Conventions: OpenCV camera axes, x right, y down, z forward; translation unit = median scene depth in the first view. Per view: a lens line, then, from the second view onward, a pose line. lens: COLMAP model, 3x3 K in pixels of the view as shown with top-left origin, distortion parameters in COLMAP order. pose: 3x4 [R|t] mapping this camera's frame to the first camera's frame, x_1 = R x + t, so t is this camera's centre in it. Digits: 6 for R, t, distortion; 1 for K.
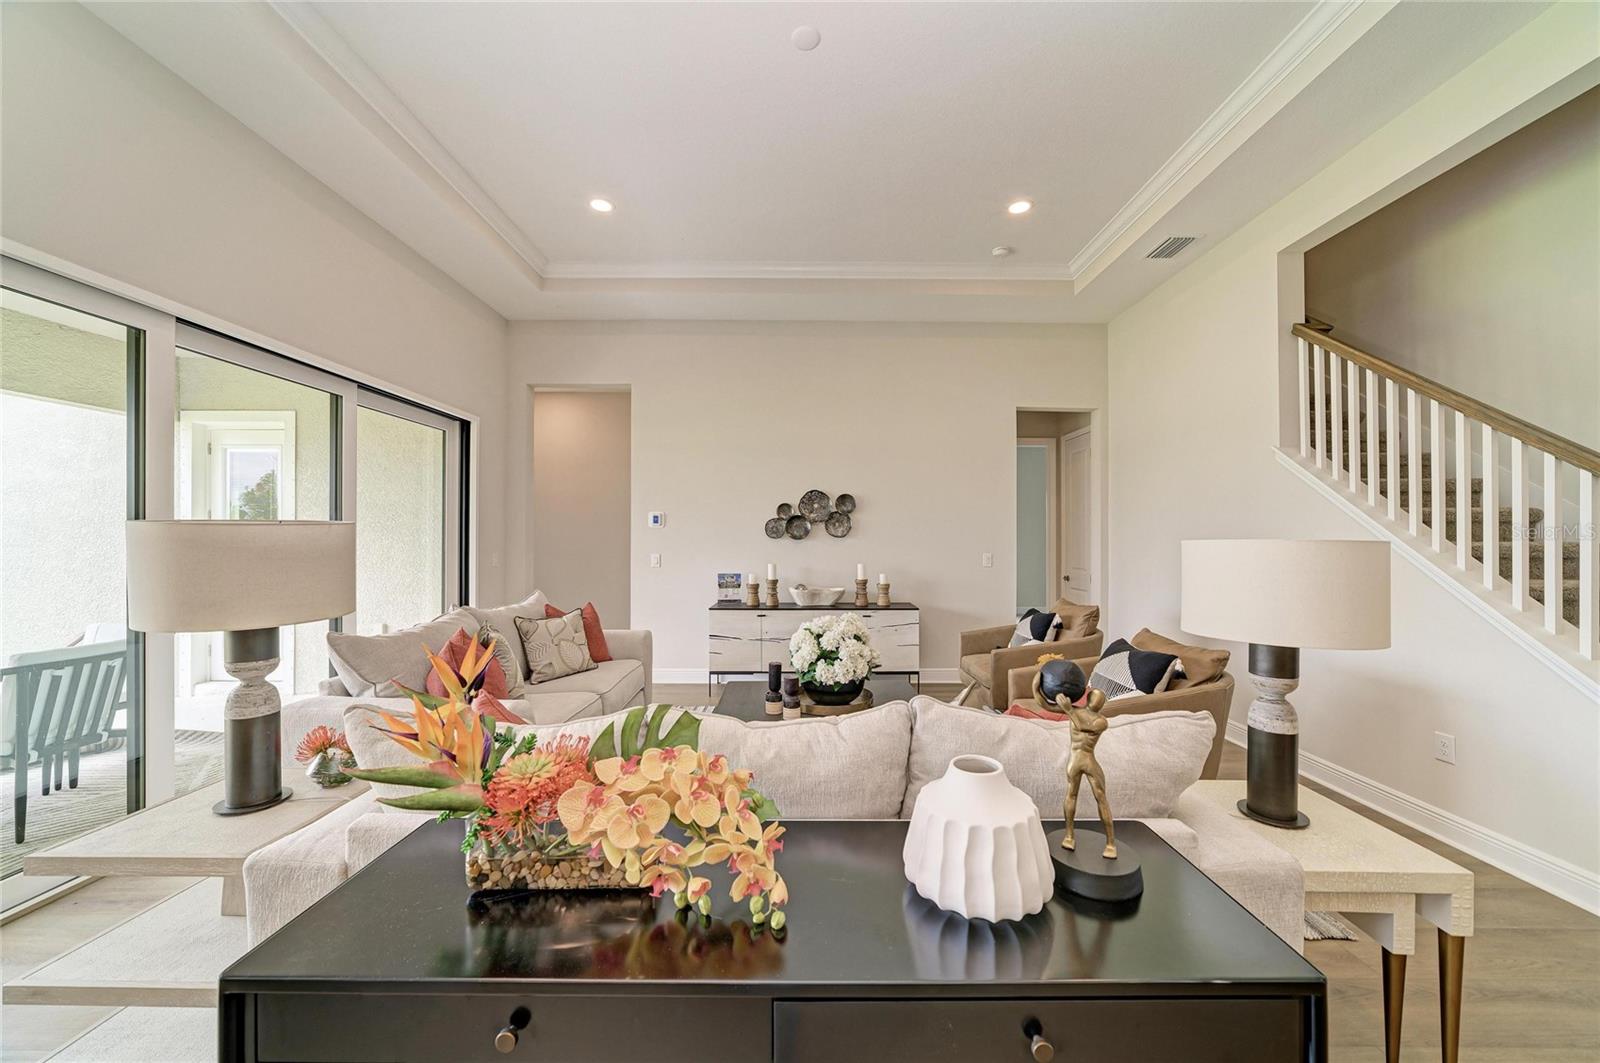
lens RADIAL K [[577.3, 0, 812.2], [0, 577.3, 535.6], [0, 0, 1]] dist [-0.015025, 0.003977]
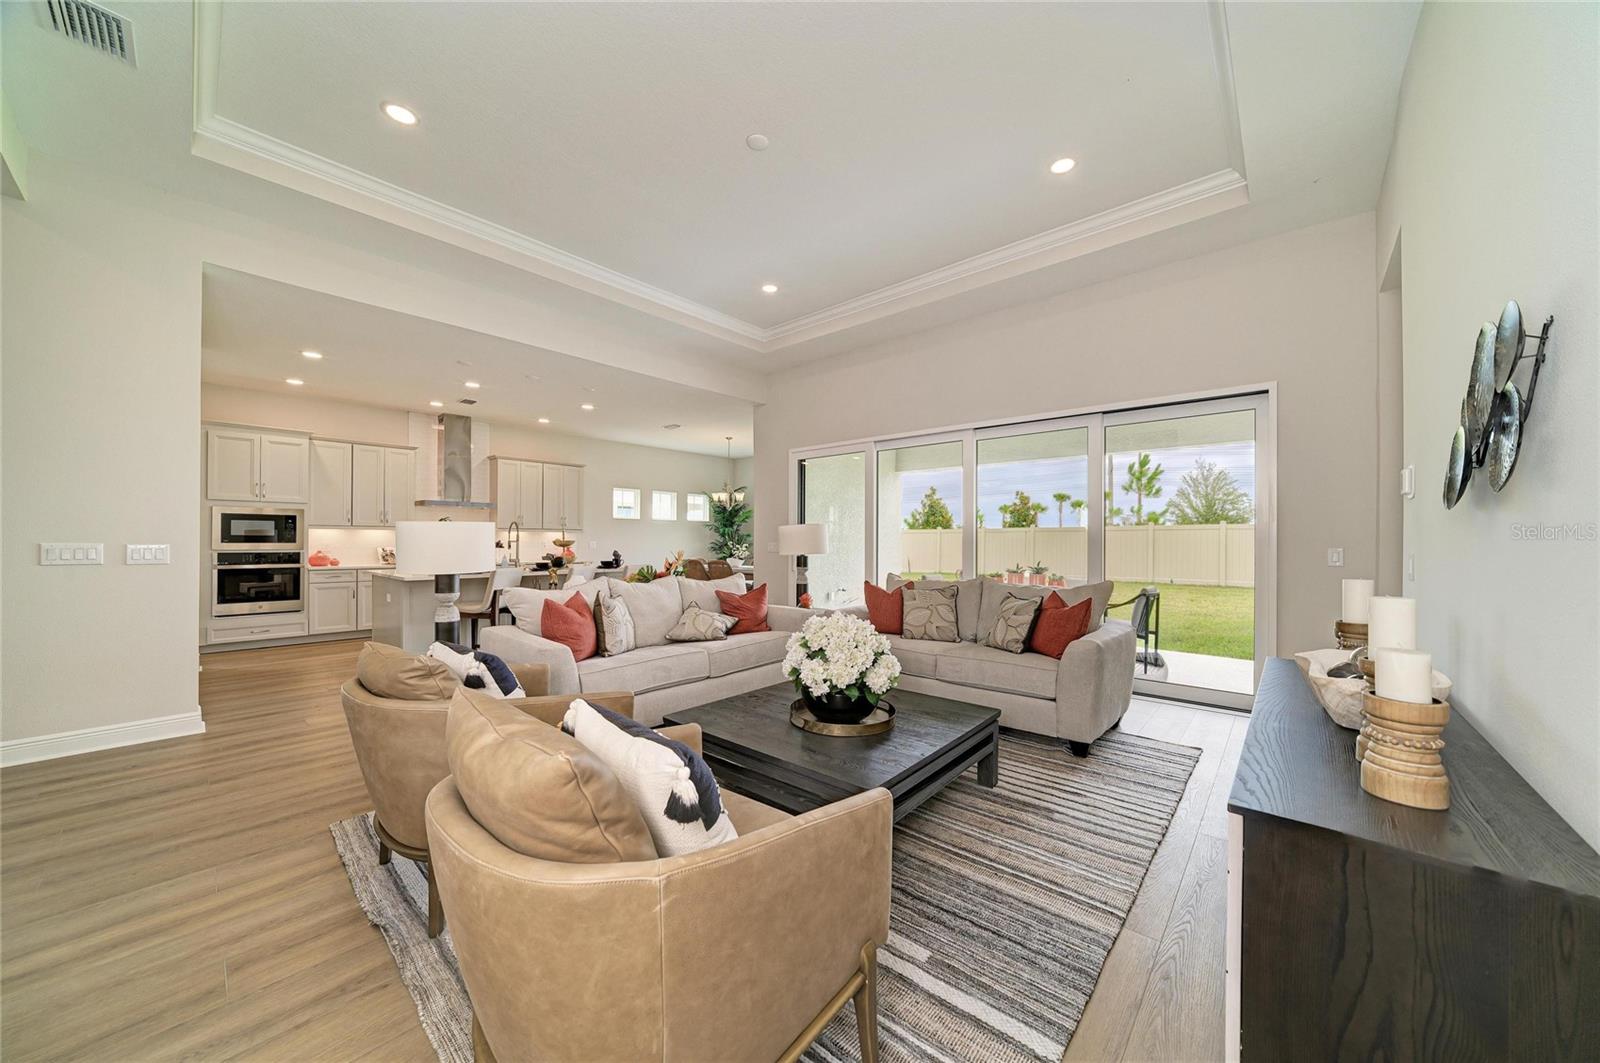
lens RADIAL K [[563.6, 0, 804.0], [0, 563.6, 538.7], [0, 0, 1]] dist [-0.011728, 0.001260]
pose [[-0.681428, -0.006932, -0.731852, 0.428029], [0.000270, 0.999953, -0.009723, 0.029186], [0.731885, -0.006823, -0.681394, 0.989249]]
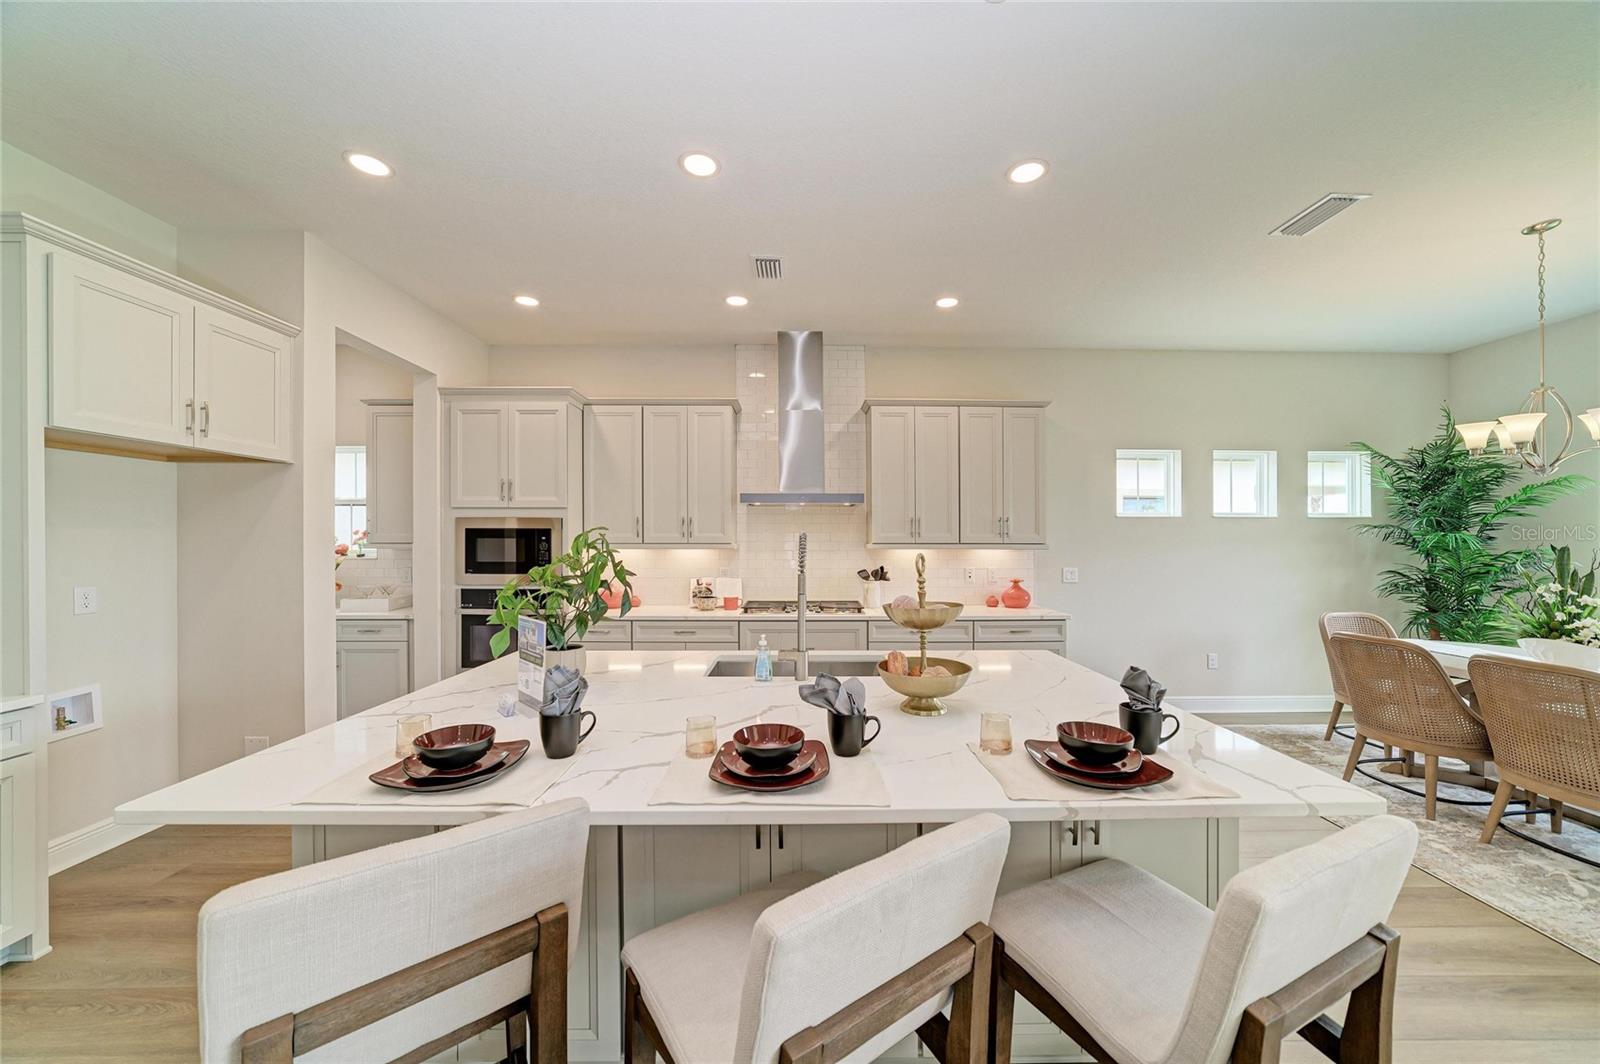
lens RADIAL K [[563.6, 0, 810.7], [0, 563.6, 539.8], [0, 0, 1]] dist [-0.011728, 0.001260]
pose [[-0.999993, -0.003846, -0.000119, -0.067895], [-0.003845, 0.999946, -0.009656, -0.014566], [0.000156, -0.009655, -0.999953, 0.060731]]
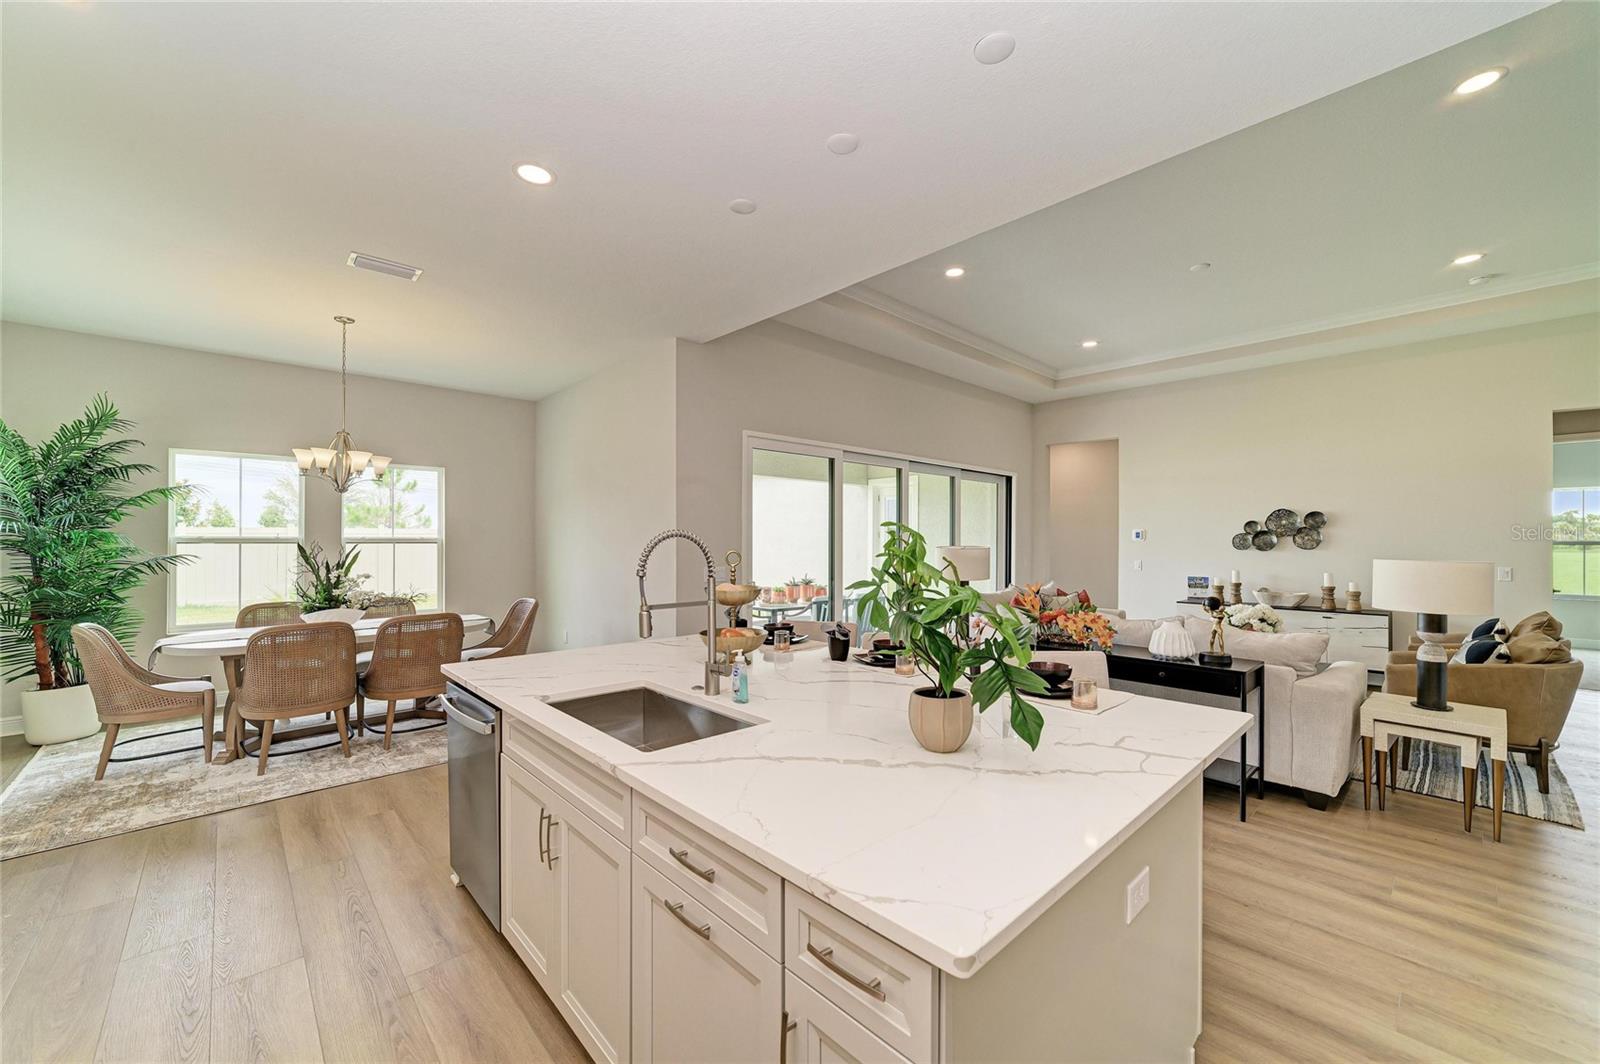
lens RADIAL K [[617.6, 0, 806.7], [0, 617.6, 542.2], [0, 0, 1]] dist [-0.007474, 0.002033]
pose [[0.678964, 0.000119, -0.734172, 0.279676], [0.003061, 0.999991, 0.002993, -0.018269], [0.734165, -0.004279, 0.678957, -0.586260]]
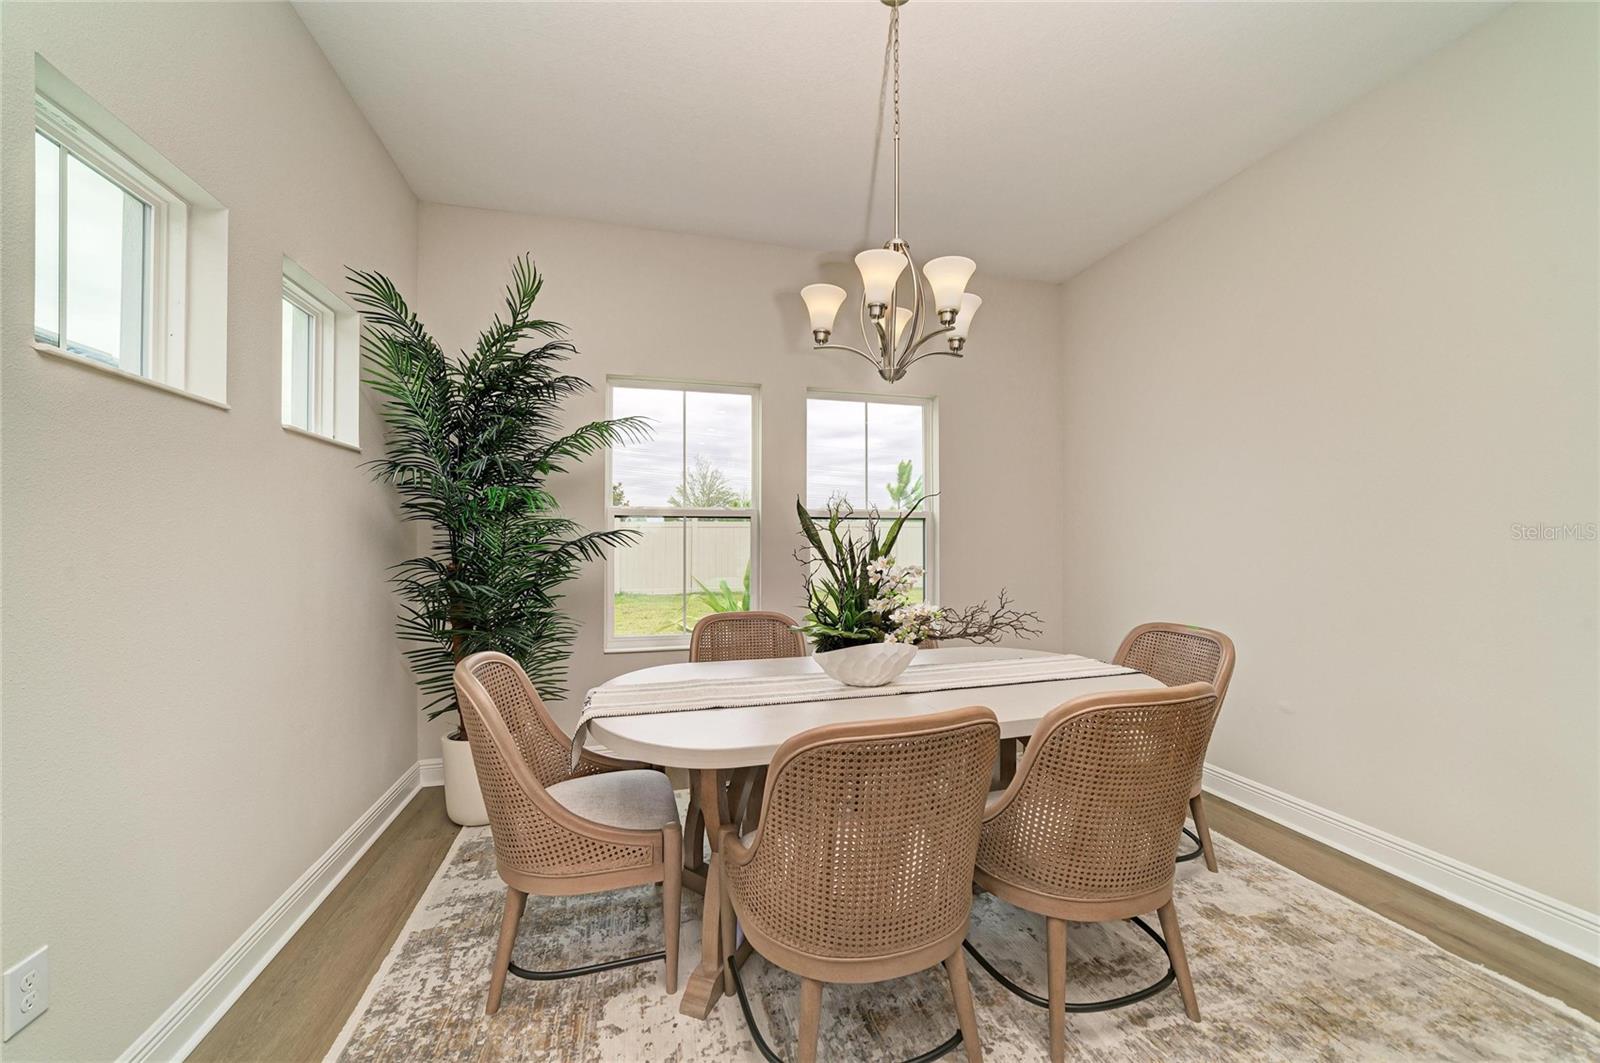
lens RADIAL K [[615.3, 0, 804.3], [0, 615.3, 535.9], [0, 0, 1]] dist [-0.013886, 0.004638]
pose [[0.245796, -0.006420, -0.969300, -0.432444], [0.007722, 0.999959, -0.004665, 0.009551], [0.969291, -0.006338, 0.245836, -0.624327]]
